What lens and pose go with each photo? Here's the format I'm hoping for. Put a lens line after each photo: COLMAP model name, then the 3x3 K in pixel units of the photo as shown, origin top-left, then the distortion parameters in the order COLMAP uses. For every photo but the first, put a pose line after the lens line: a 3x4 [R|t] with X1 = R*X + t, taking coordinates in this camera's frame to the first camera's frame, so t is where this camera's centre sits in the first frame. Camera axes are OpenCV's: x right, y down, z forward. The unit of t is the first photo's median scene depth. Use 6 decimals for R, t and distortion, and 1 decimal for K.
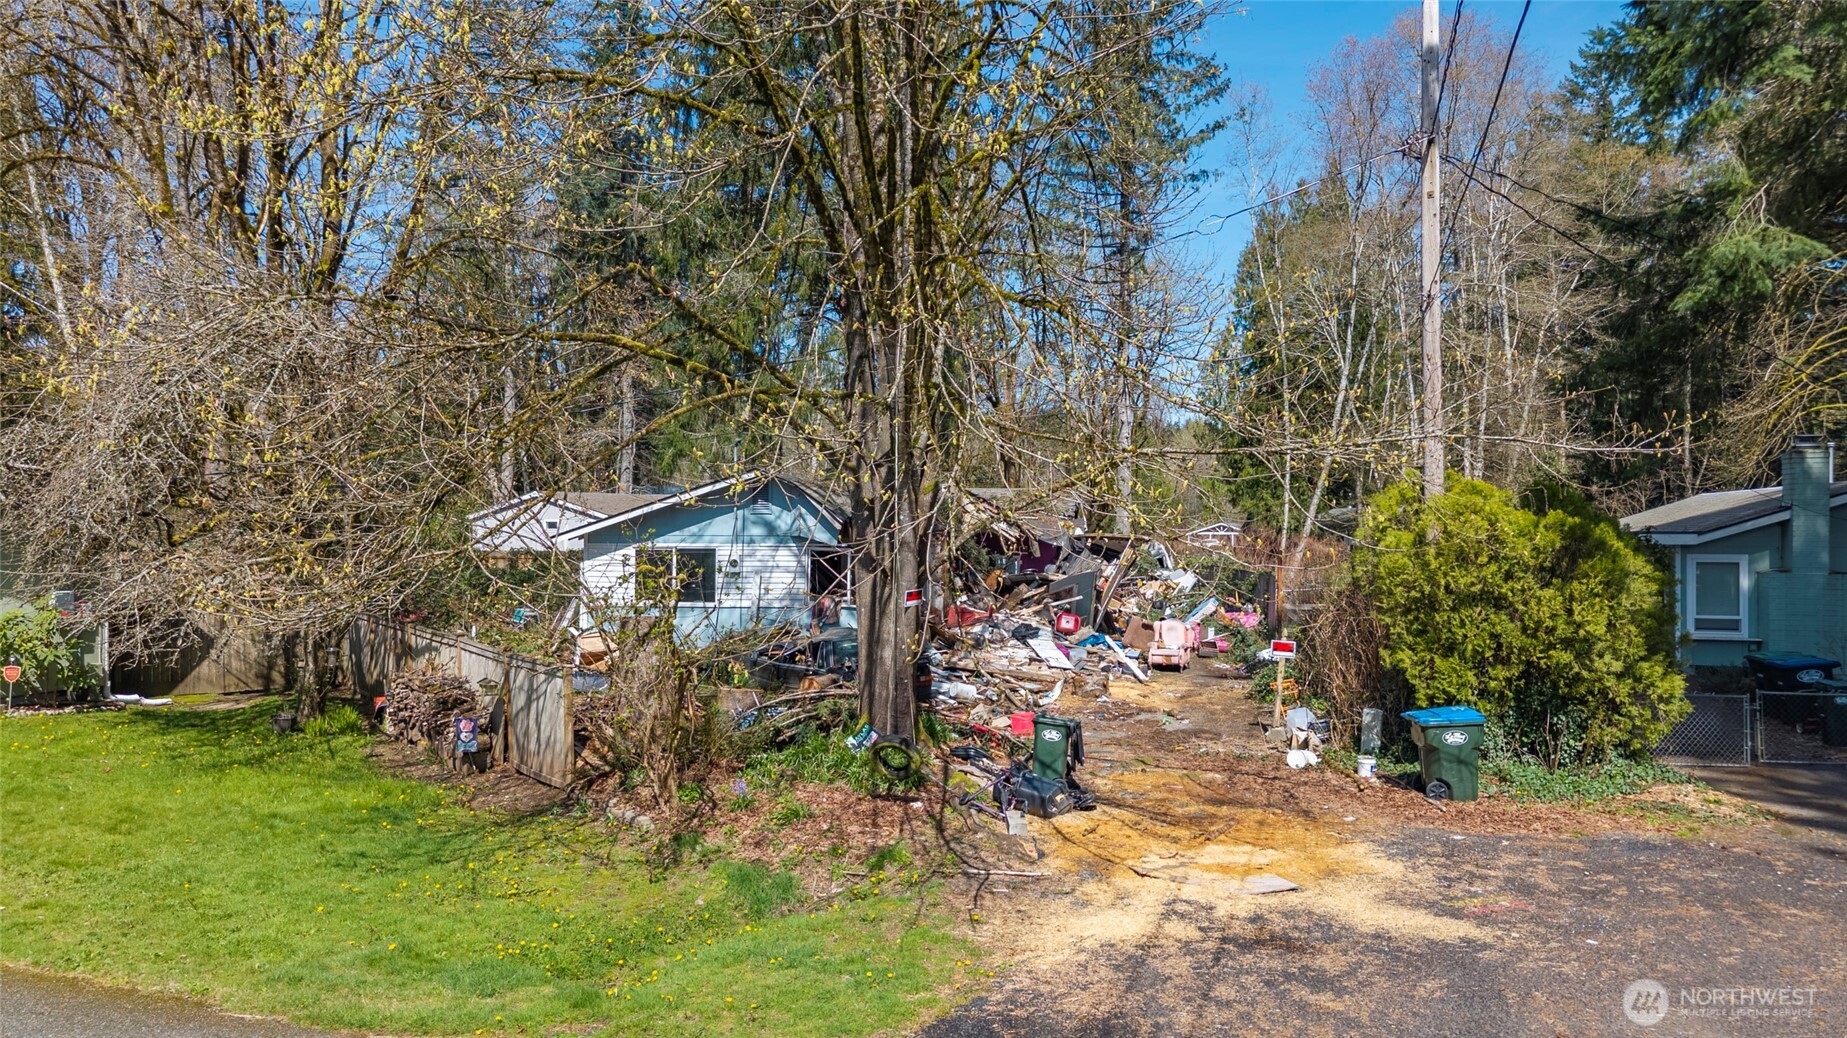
lens RADIAL K [[1226.4, 0, 935.8], [0, 1226.4, 516.2], [0, 0, 1]] dist [0.037677, -0.047411]
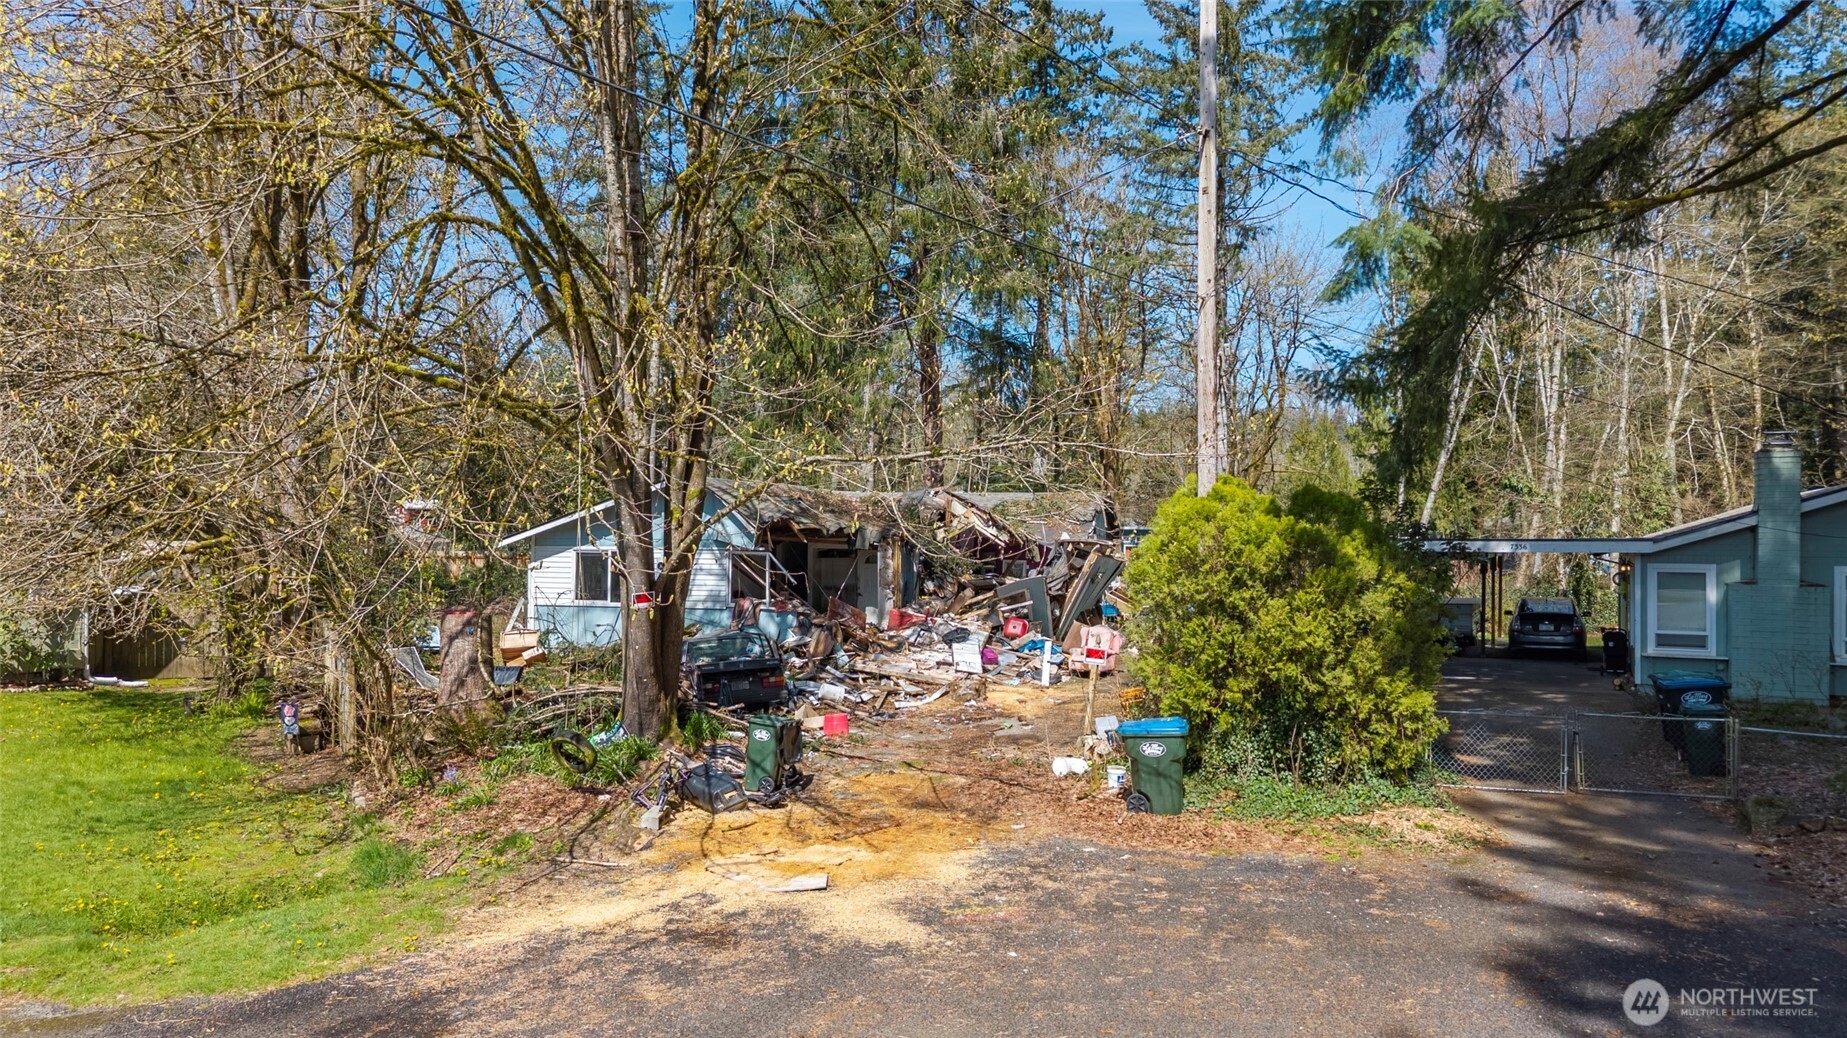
lens RADIAL K [[1226.4, 0, 935.8], [0, 1226.4, 516.2], [0, 0, 1]] dist [0.037677, -0.047411]
pose [[0.984911, 0.000202, -0.173060, 0.300825], [-0.000647, 0.999997, -0.002517, -0.002037], [0.173059, 0.002591, 0.984908, 0.006154]]
